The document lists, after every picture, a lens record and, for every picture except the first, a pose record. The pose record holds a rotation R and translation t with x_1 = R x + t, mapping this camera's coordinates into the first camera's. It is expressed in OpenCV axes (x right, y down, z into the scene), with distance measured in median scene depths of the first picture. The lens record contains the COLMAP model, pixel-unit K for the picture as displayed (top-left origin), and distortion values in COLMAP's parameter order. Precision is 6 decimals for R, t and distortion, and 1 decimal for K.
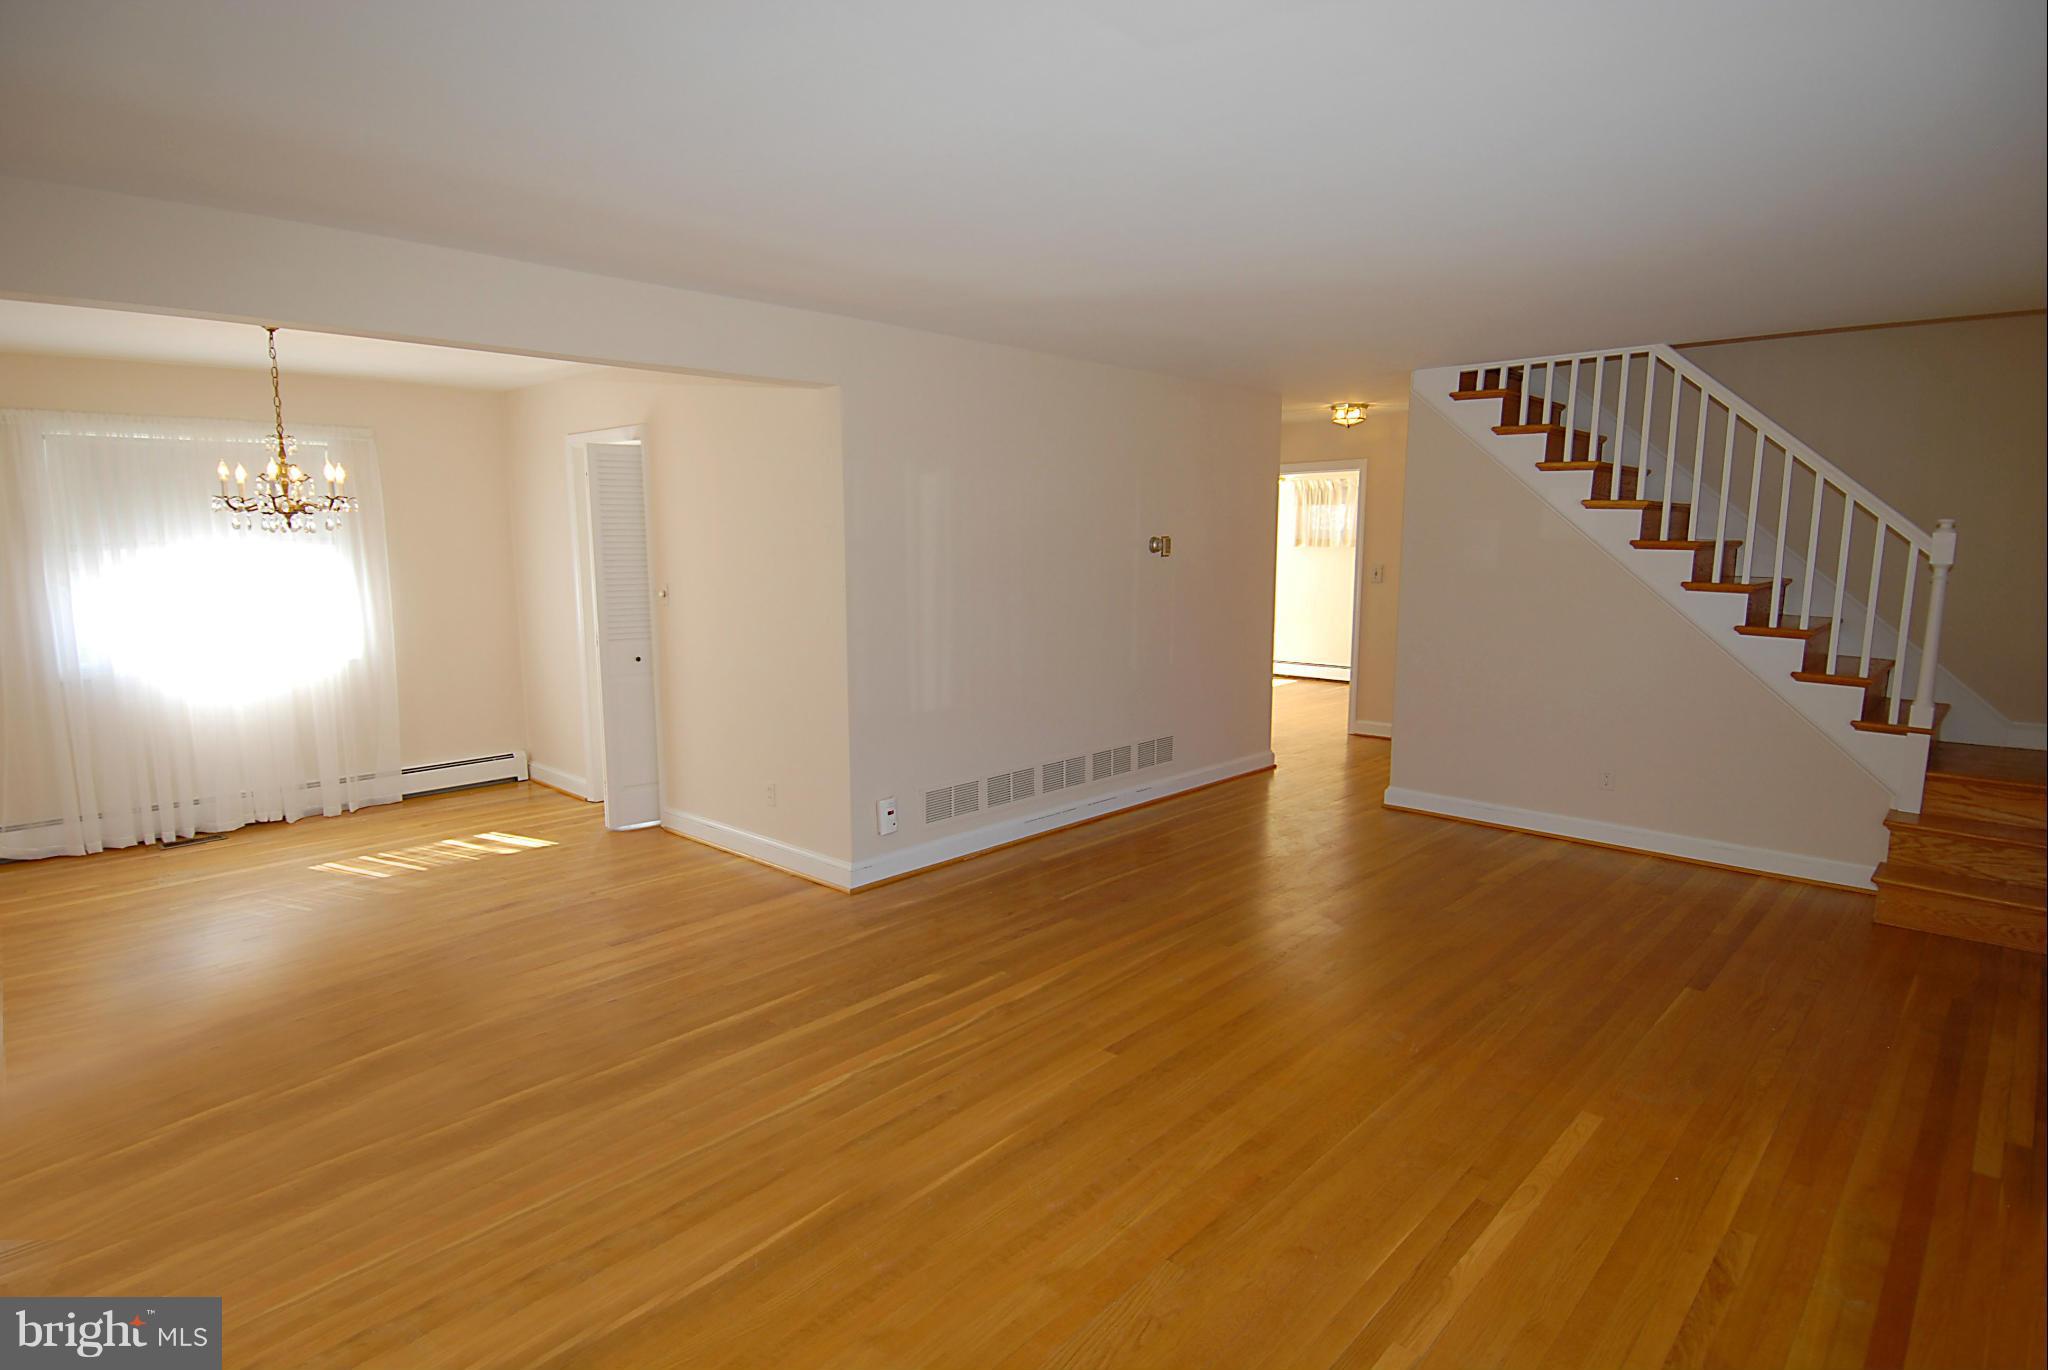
lens RADIAL K [[1068.0, 0, 1004.9], [0, 1068.0, 685.9], [0, 0, 1]] dist [0.051269, -0.044367]
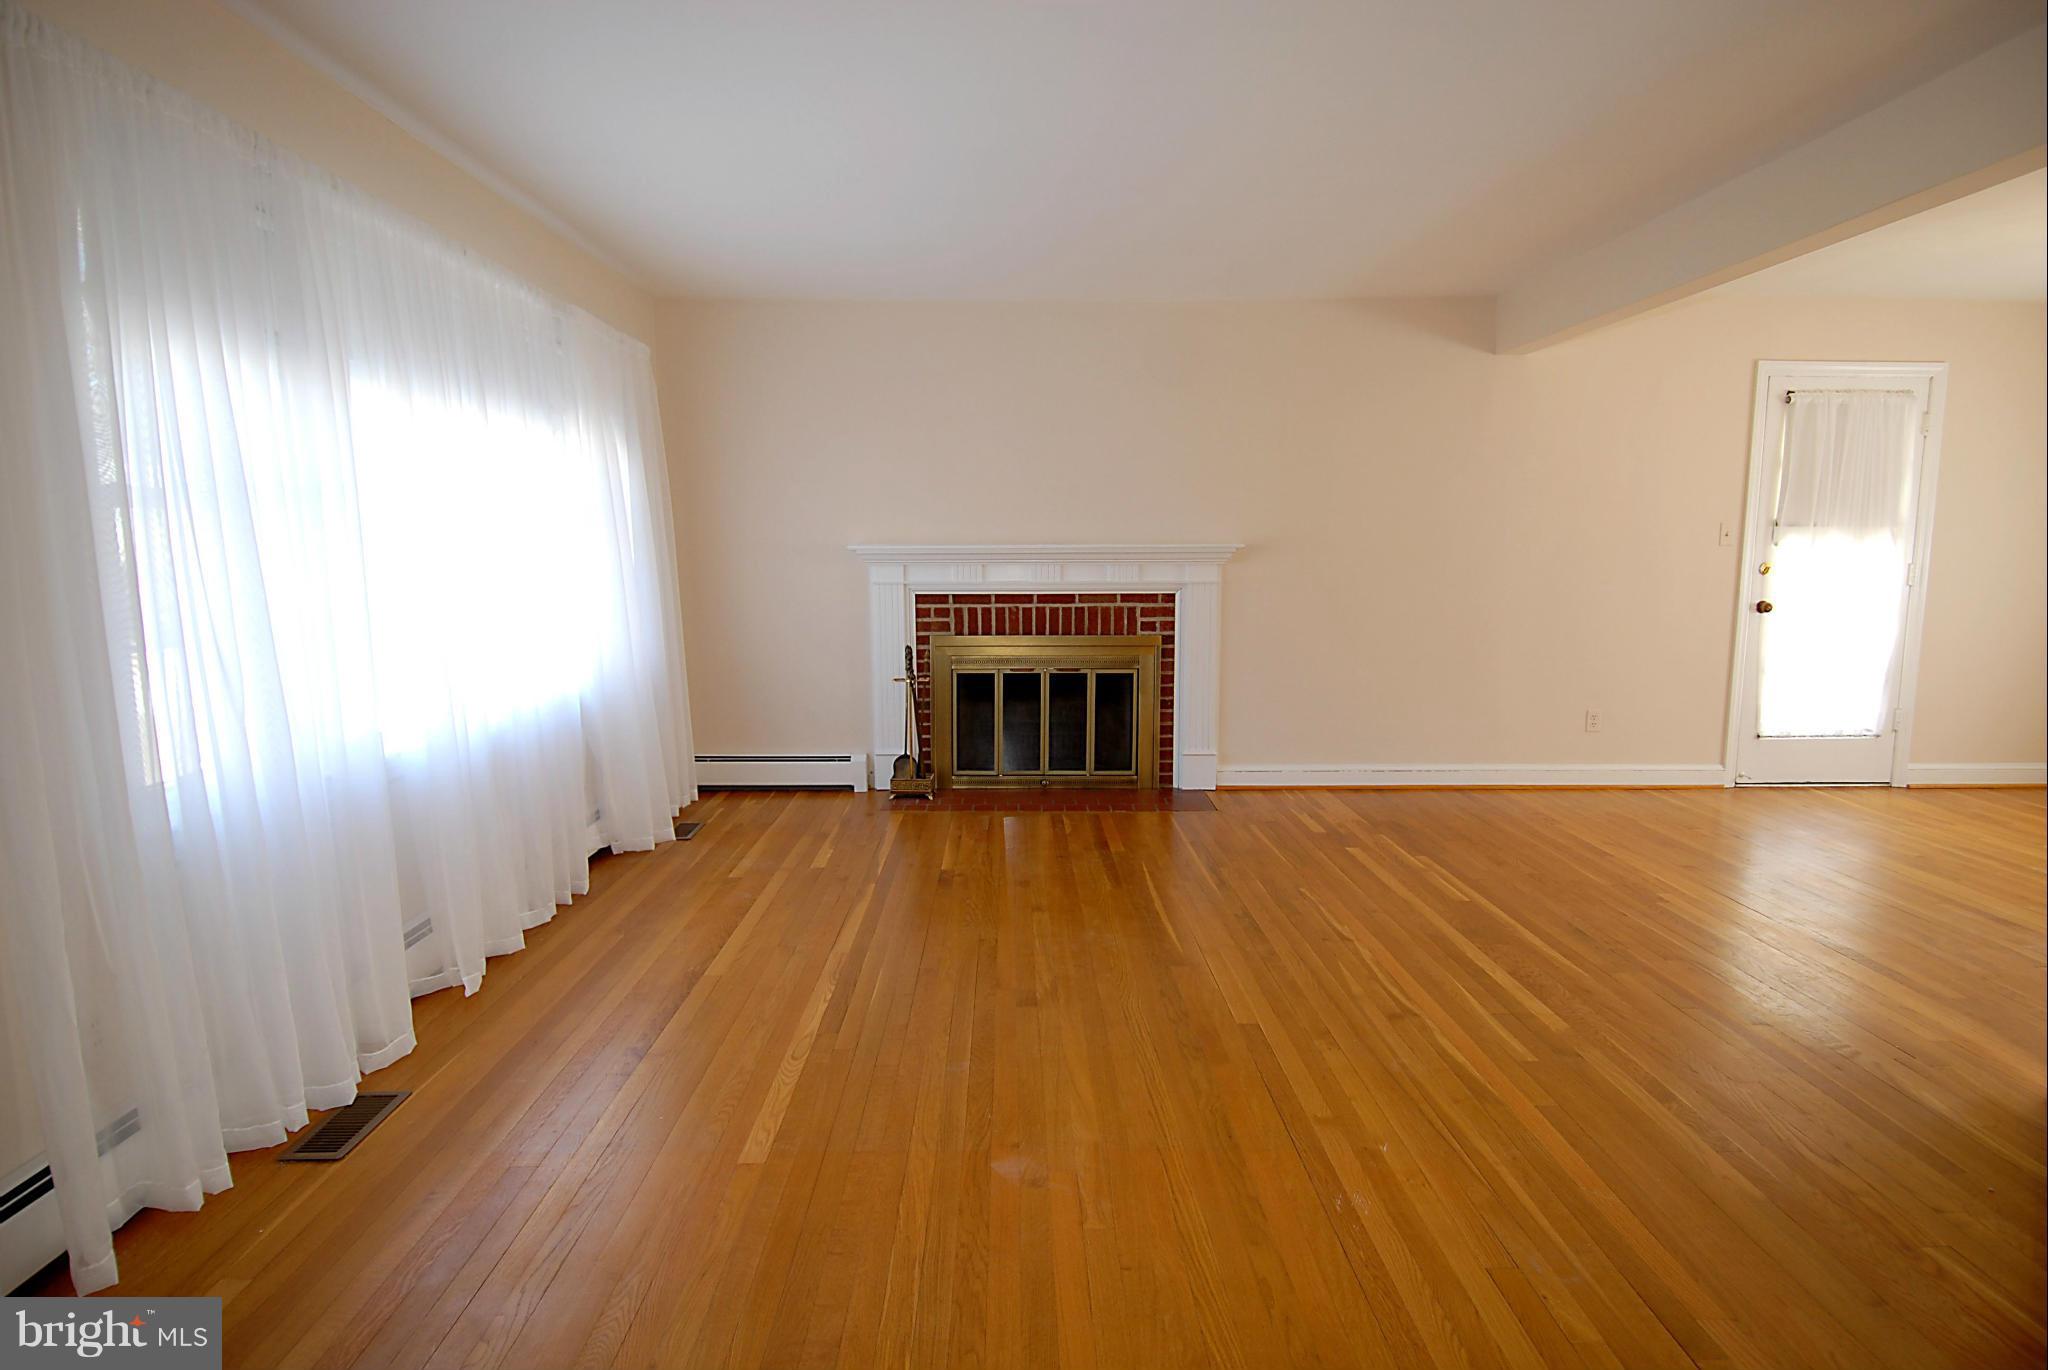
lens RADIAL K [[1042.5, 0, 1024.0], [0, 1042.5, 685.0], [0, 0, 1]] dist [0.045406, -0.043037]
pose [[-0.703133, 0.100931, -0.703858, 0.465375], [-0.093948, 0.968010, 0.232661, -0.060708], [0.704824, 0.229718, -0.671158, 0.808743]]
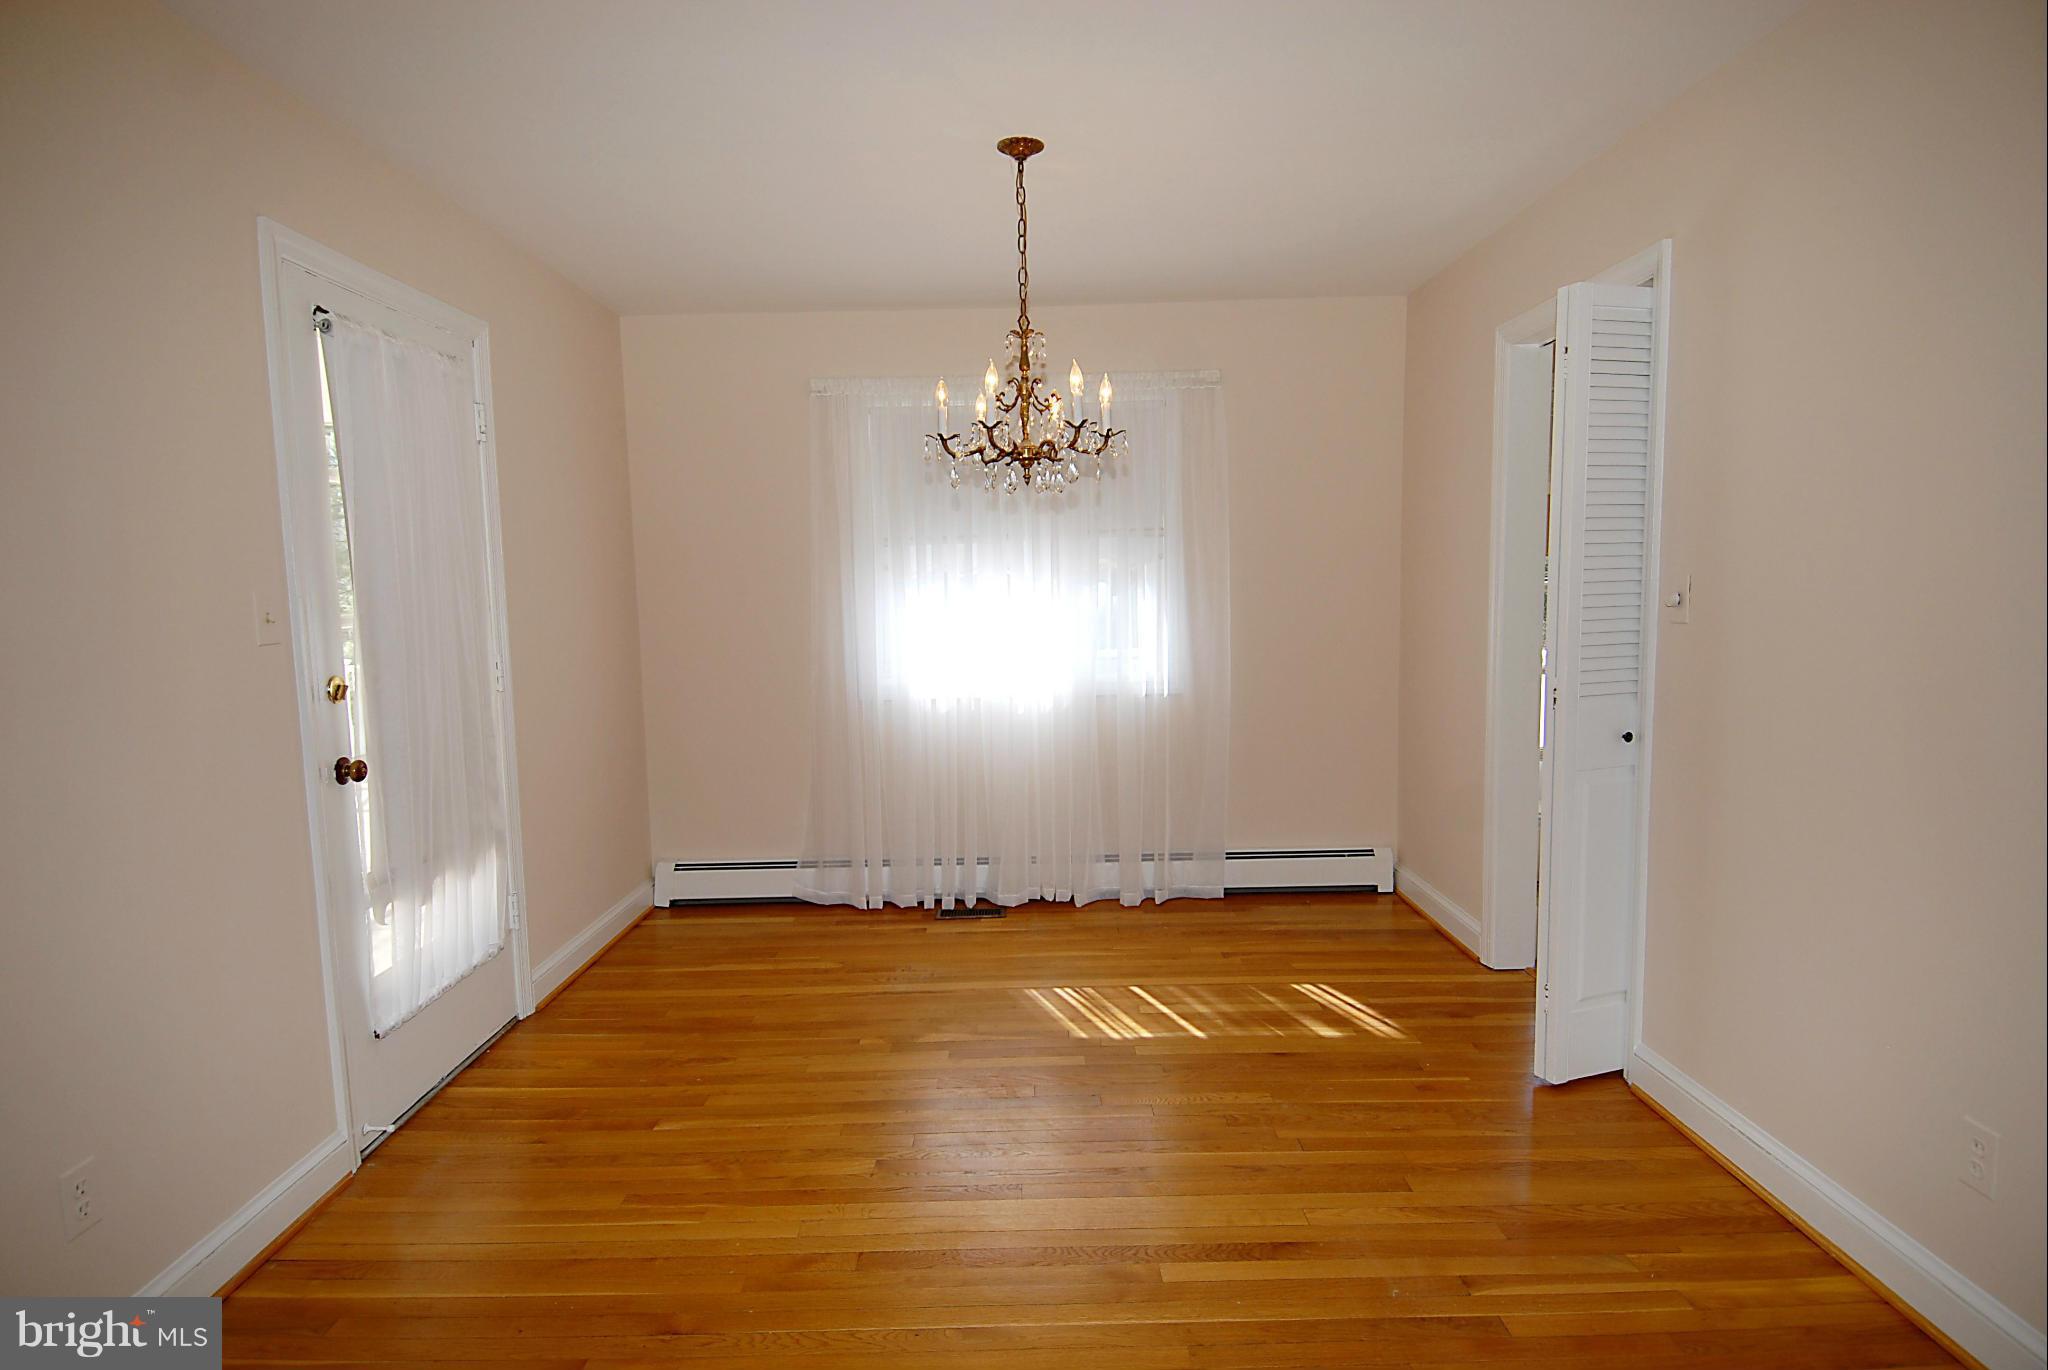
lens RADIAL K [[1088.2, 0, 1025.7], [0, 1088.2, 676.4], [0, 0, 1]] dist [0.052118, -0.050618]
pose [[0.706617, 0.058187, -0.705200, -0.184827], [-0.082563, 0.996586, -0.000499, -0.030729], [0.702763, 0.058576, 0.709008, 0.482990]]
